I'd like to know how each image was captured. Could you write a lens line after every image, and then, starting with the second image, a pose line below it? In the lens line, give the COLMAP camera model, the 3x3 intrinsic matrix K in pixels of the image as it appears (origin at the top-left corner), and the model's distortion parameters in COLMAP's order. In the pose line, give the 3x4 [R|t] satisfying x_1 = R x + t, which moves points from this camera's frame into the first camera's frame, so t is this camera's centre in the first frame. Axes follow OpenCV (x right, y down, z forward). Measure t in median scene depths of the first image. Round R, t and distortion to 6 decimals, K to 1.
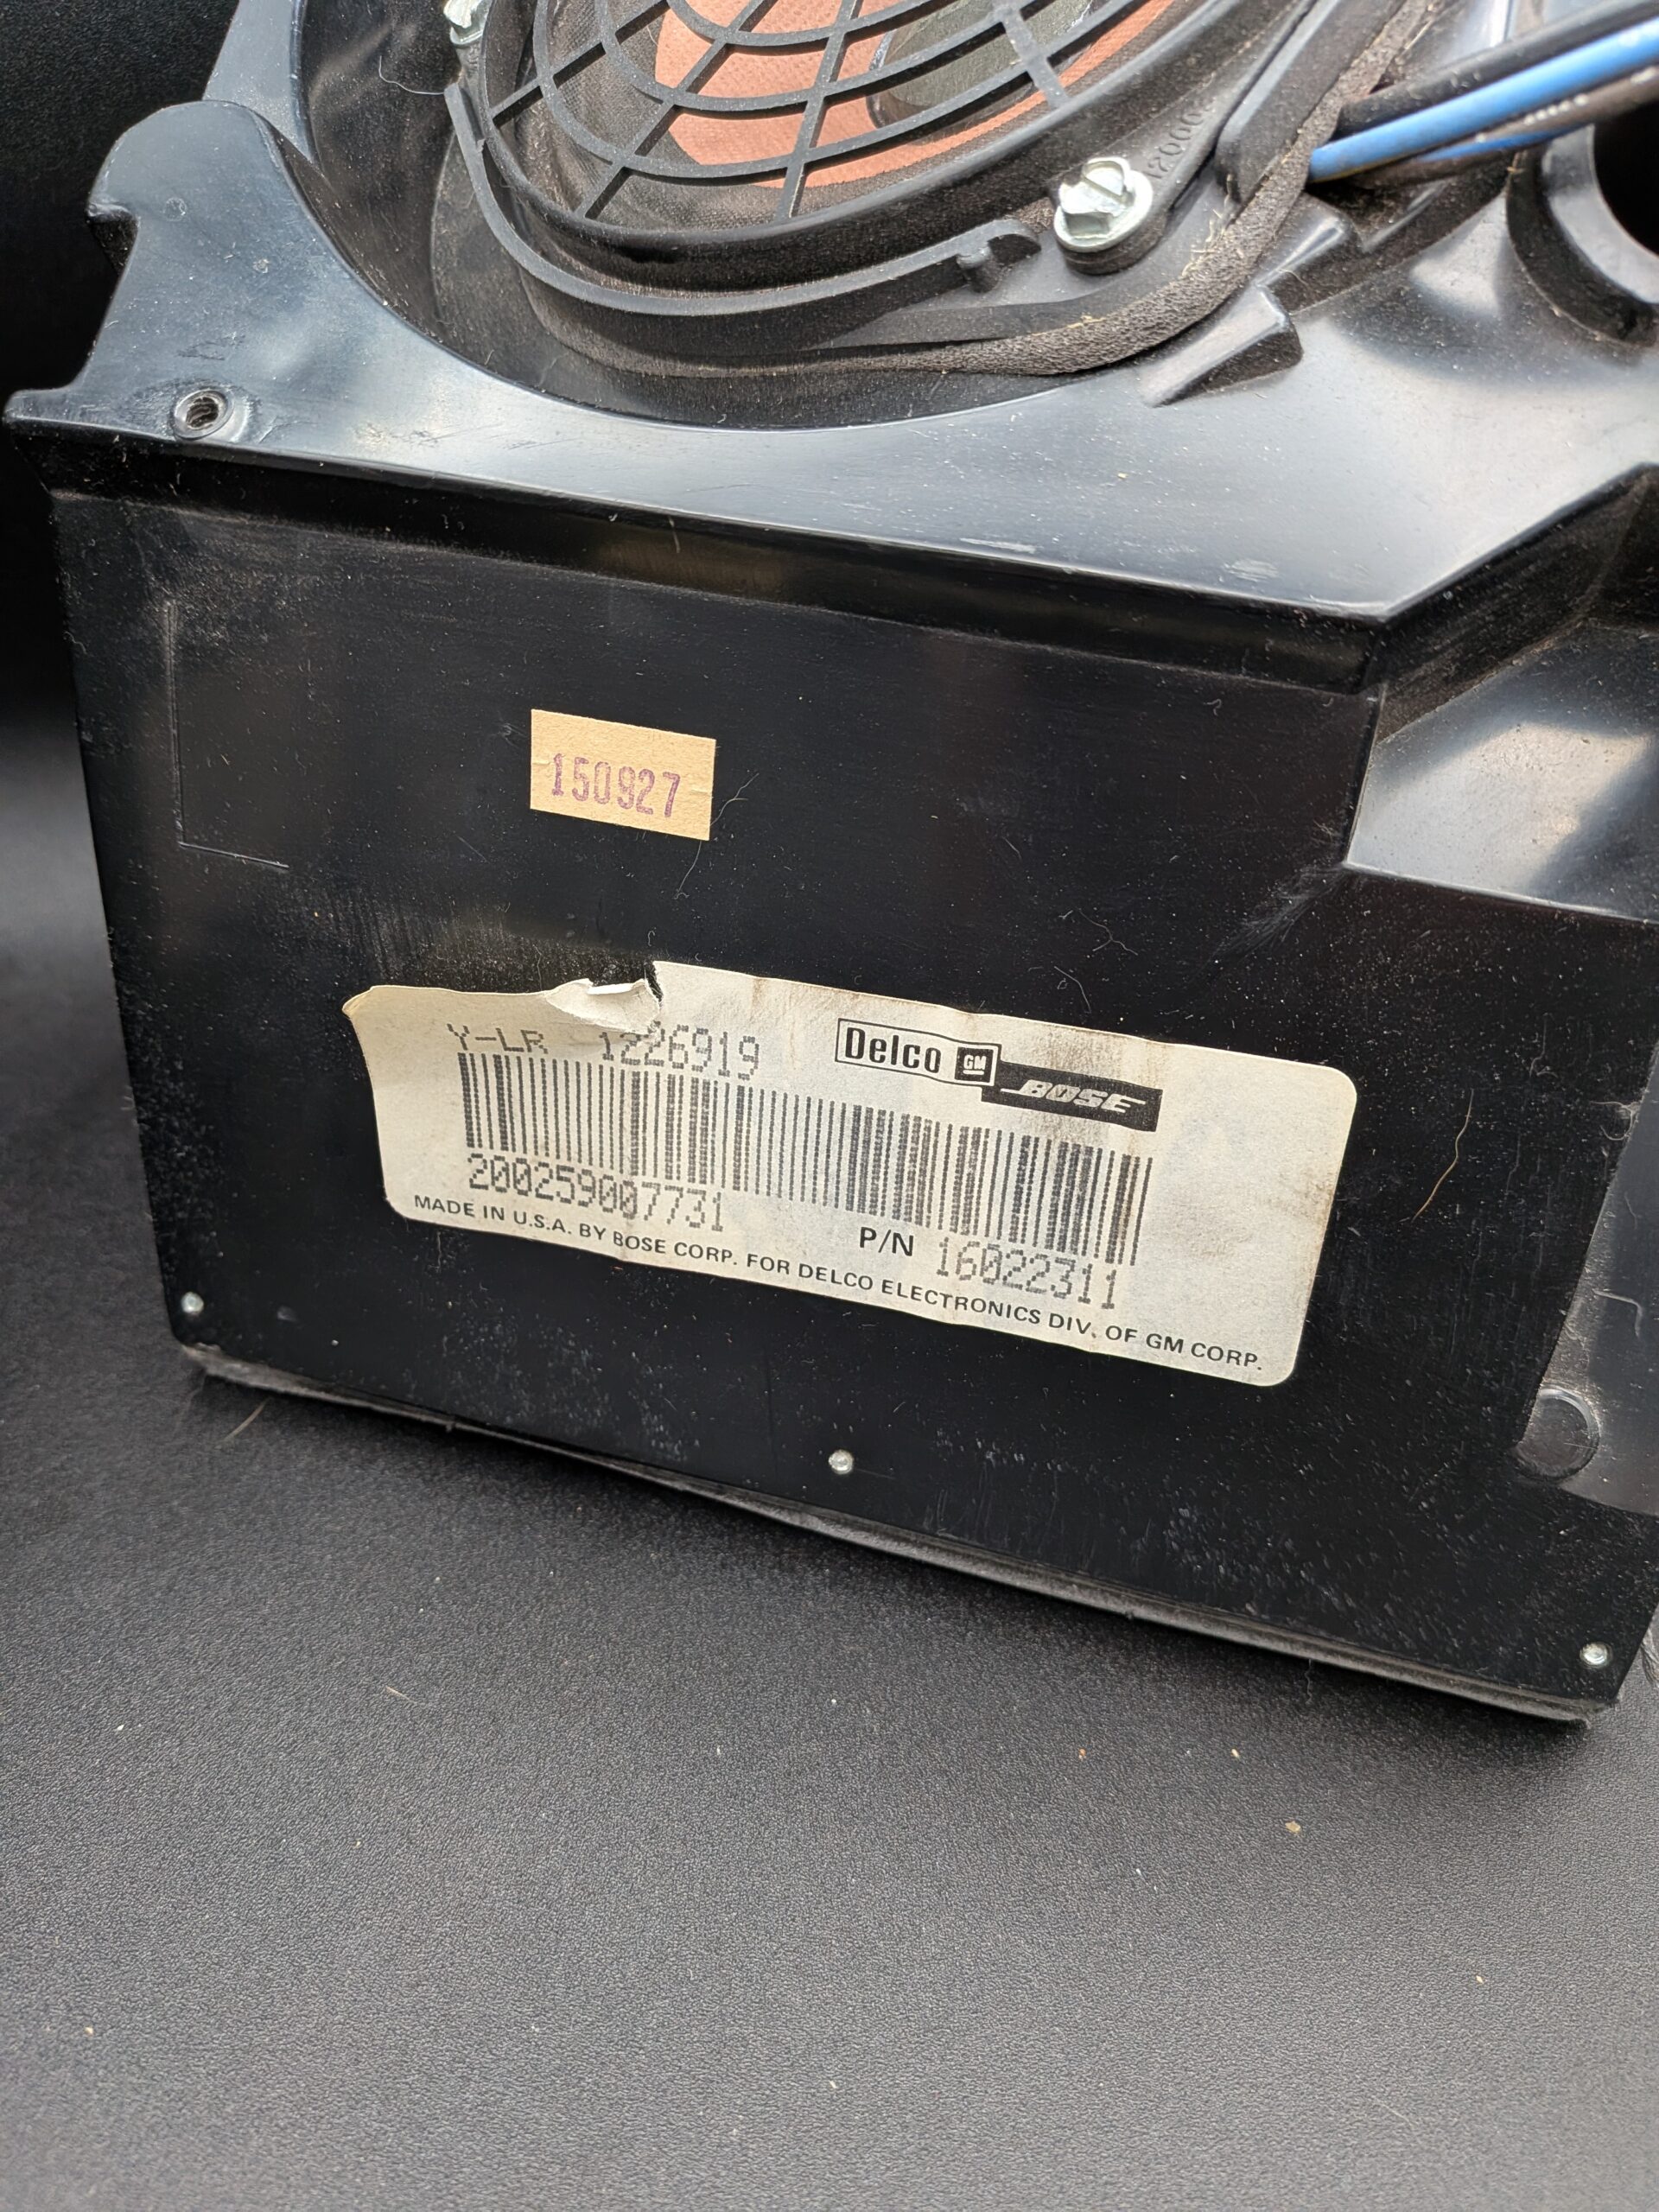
lens RADIAL K [[1617.7, 0, 807.4], [0, 1617.7, 1108.6], [0, 0, 1]] dist [0.070117, -0.176487]
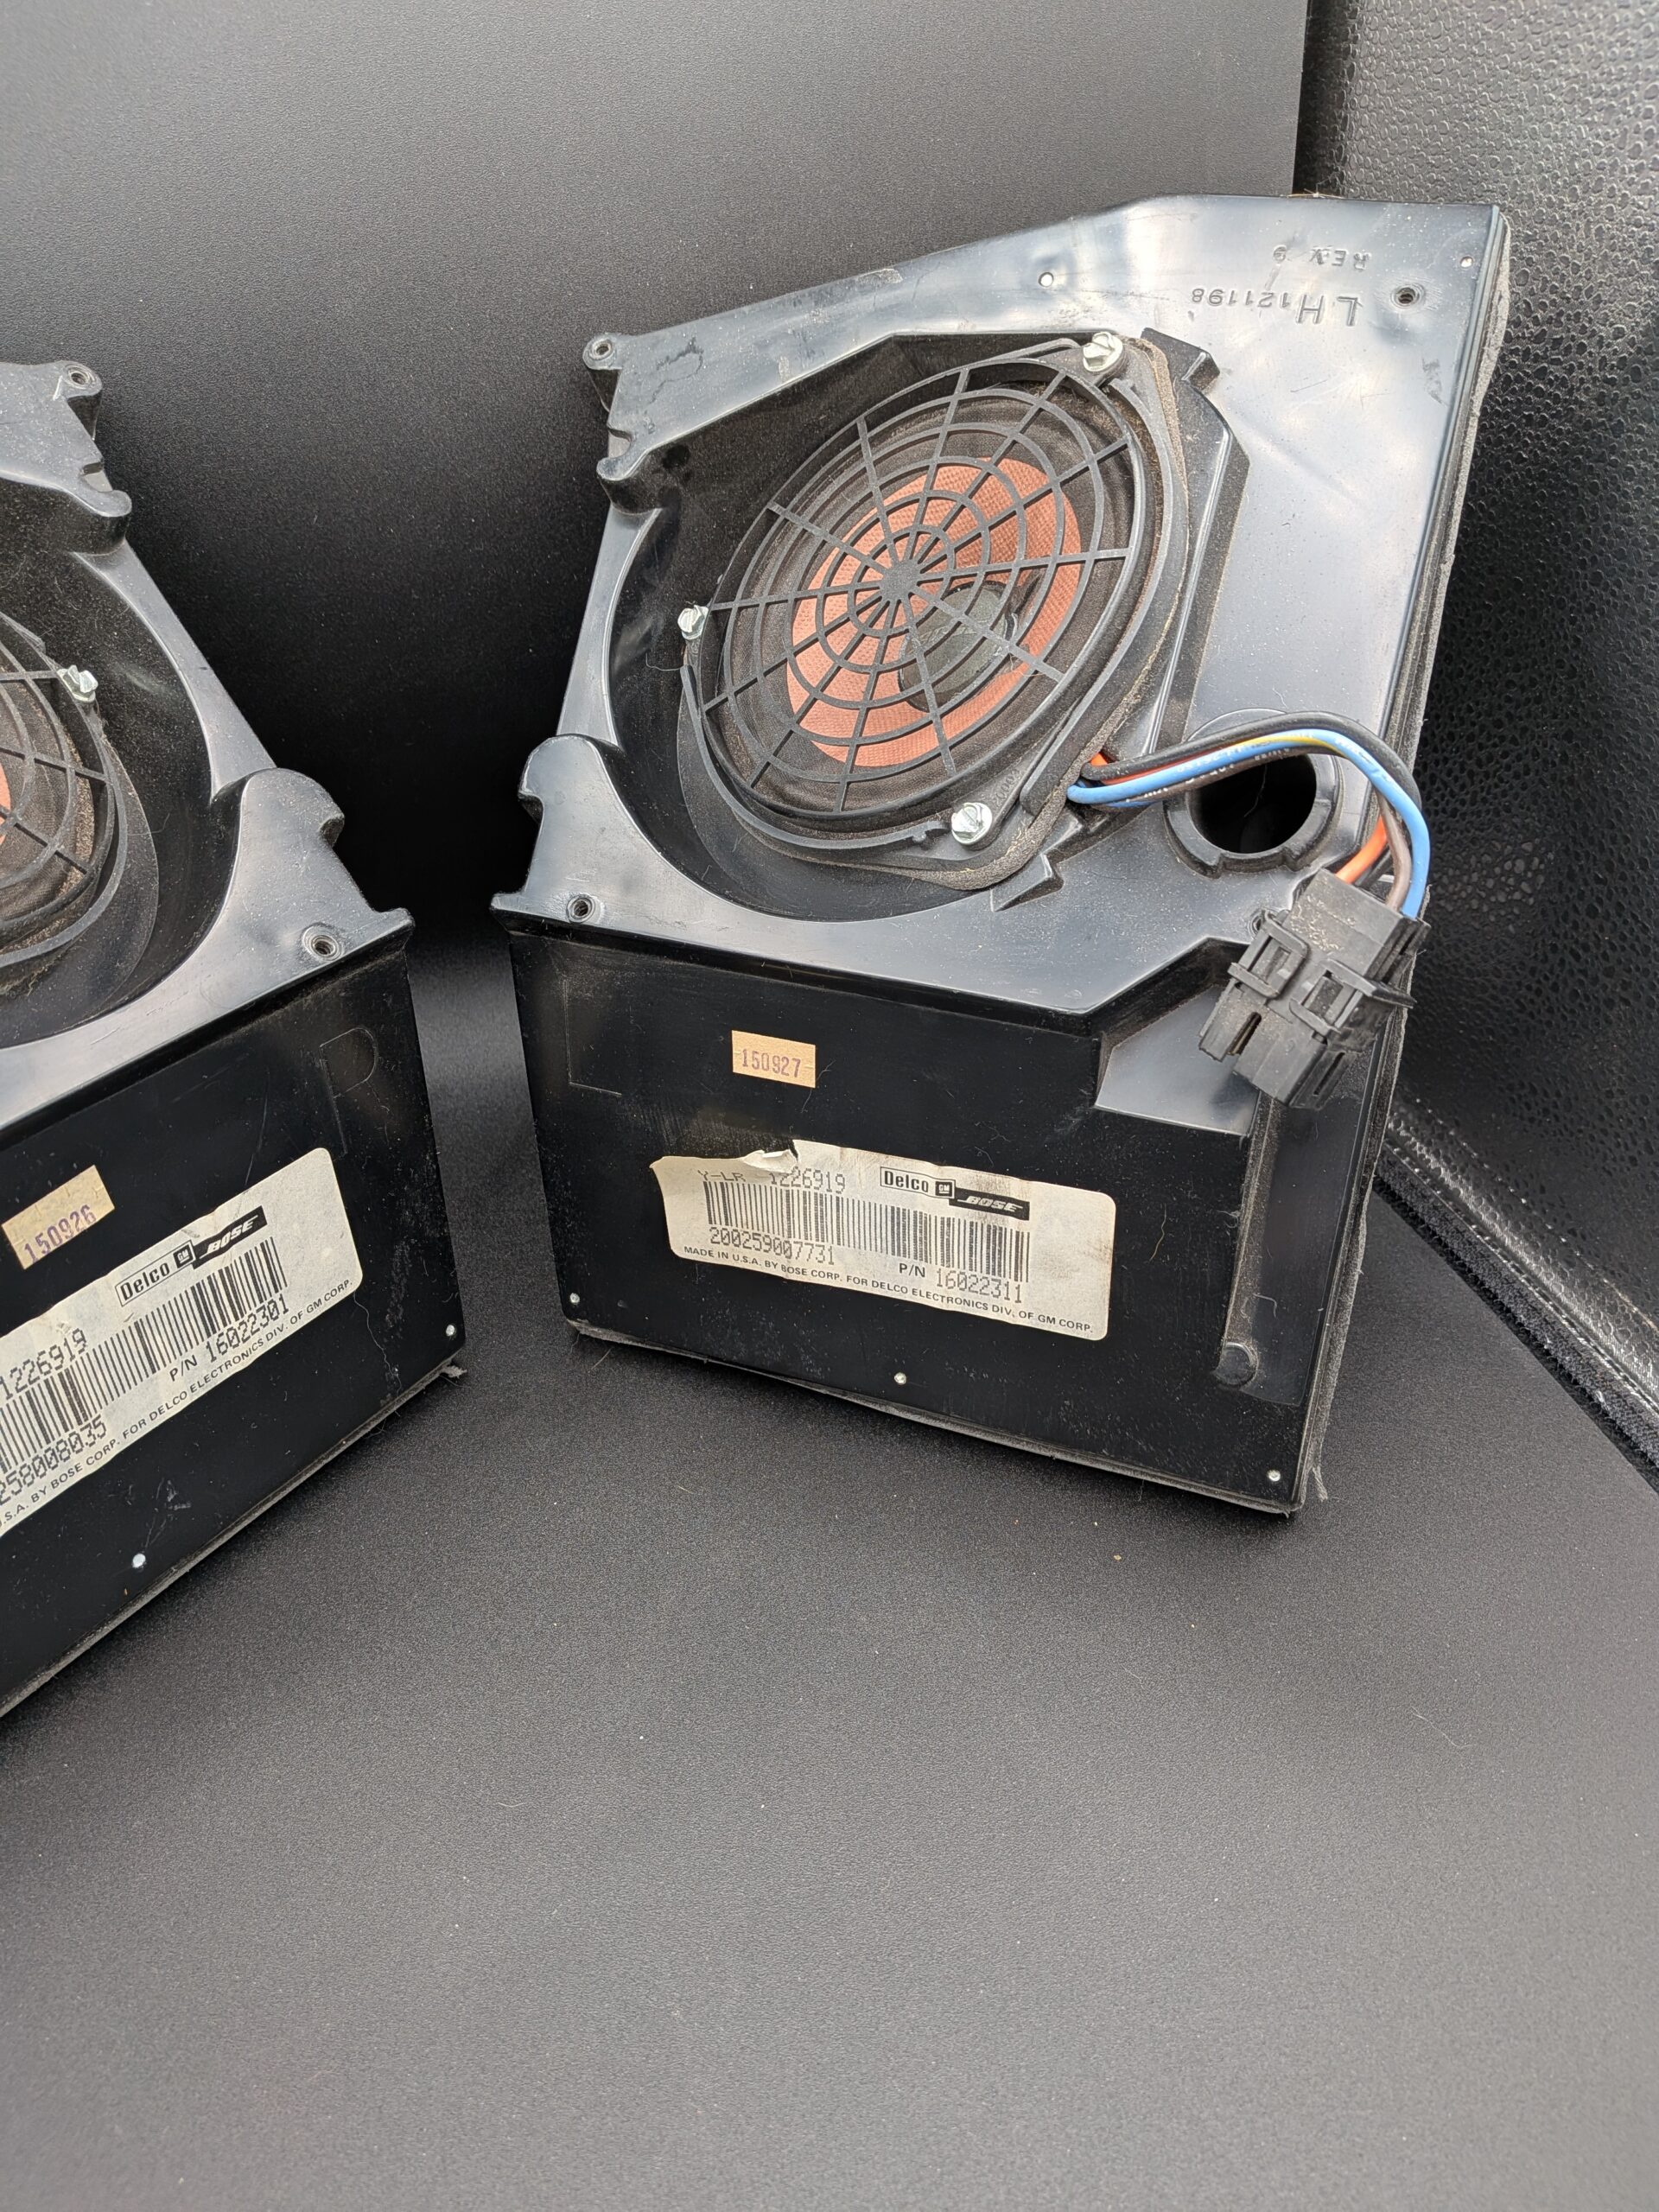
lens RADIAL K [[1594.9, 0, 848.4], [0, 1594.9, 1111.0], [0, 0, 1]] dist [0.100994, -0.224713]
pose [[0.991562, -0.021878, -0.127776, 0.237453], [0.026596, 0.999021, 0.035341, -0.196677], [0.126878, -0.038441, 0.991173, -1.022130]]
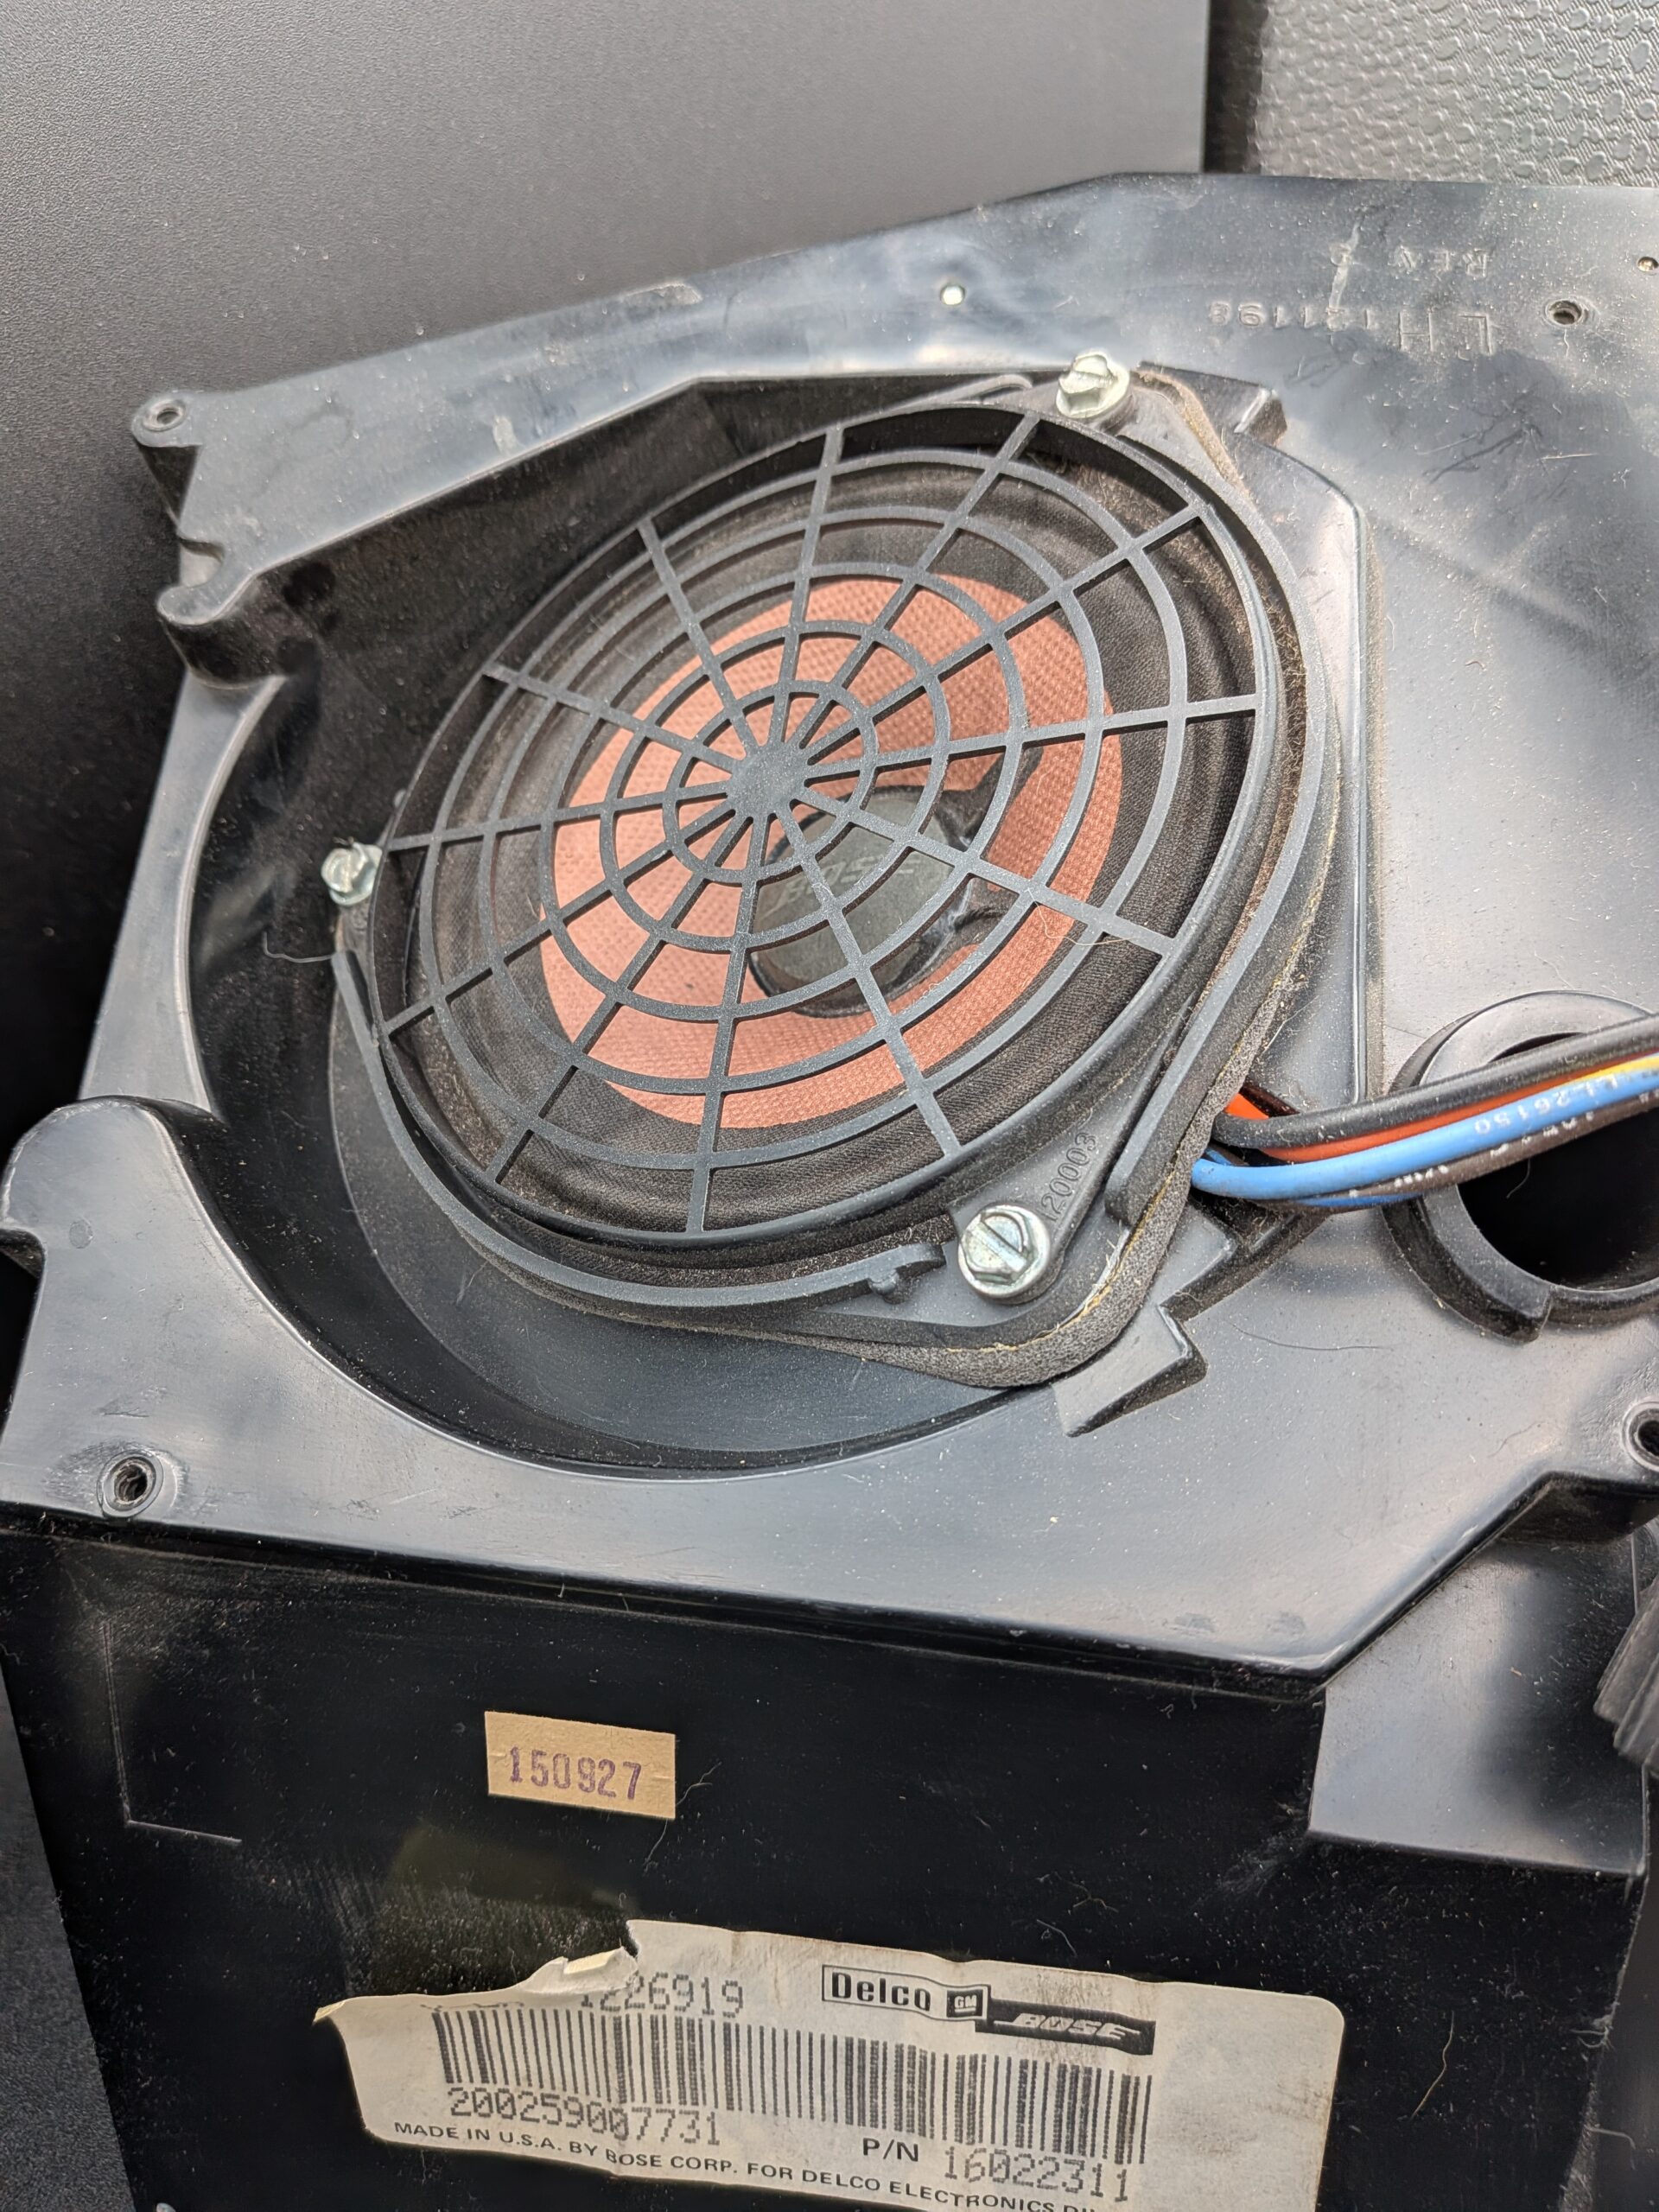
lens RADIAL K [[1617.7, 0, 807.4], [0, 1617.7, 1108.6], [0, 0, 1]] dist [0.070117, -0.176487]
pose [[0.992350, -0.099468, 0.073134, -0.009814], [0.107650, 0.987150, -0.118096, -0.440985], [-0.060447, 0.125066, 0.990305, -0.039512]]
